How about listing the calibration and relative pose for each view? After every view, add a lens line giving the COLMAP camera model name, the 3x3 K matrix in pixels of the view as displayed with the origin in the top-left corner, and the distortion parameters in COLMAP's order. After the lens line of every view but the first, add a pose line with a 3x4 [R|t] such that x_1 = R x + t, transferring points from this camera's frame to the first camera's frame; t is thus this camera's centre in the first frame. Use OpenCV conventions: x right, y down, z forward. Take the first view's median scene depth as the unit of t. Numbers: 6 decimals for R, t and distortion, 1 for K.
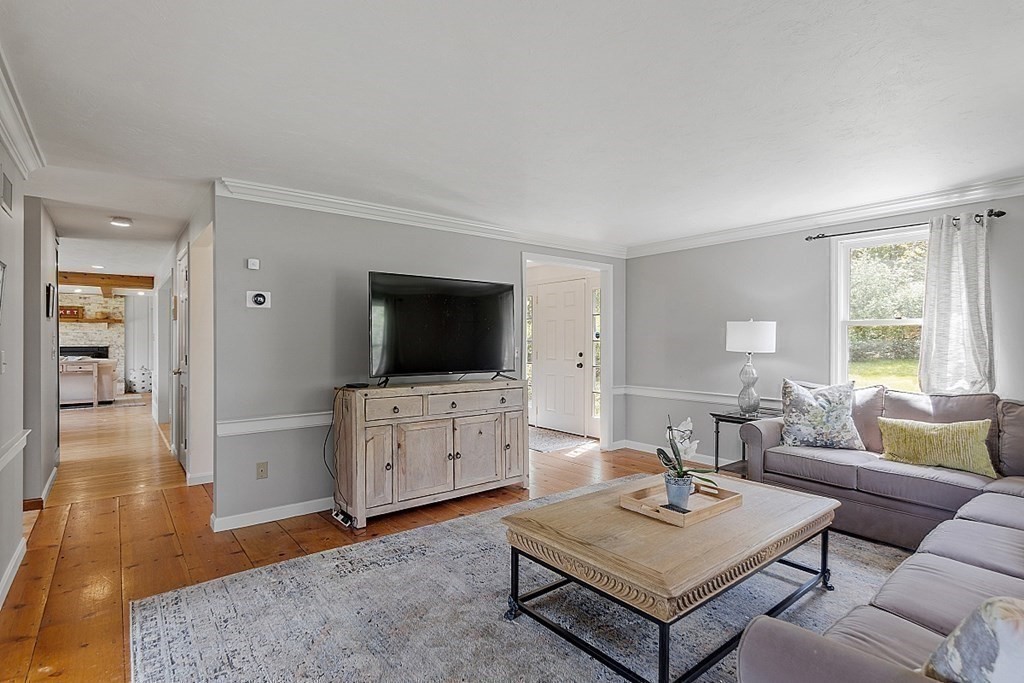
lens RADIAL K [[502.6, 0, 513.2], [0, 502.6, 345.6], [0, 0, 1]] dist [0.016000, 0.000019]
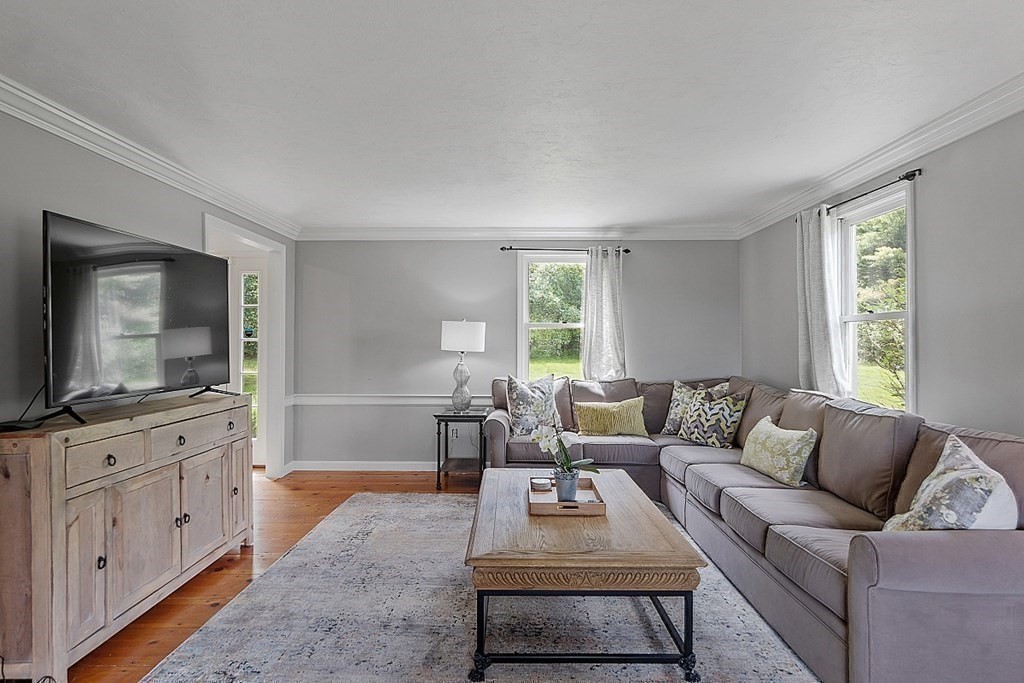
lens RADIAL K [[568.5, 0, 506.7], [0, 568.5, 335.7], [0, 0, 1]] dist [0.006332, 0.000156]
pose [[0.636962, 0.007879, 0.770855, -0.413452], [0.004151, 0.999898, -0.013650, -0.003278], [-0.770884, 0.011894, 0.636864, 0.218028]]
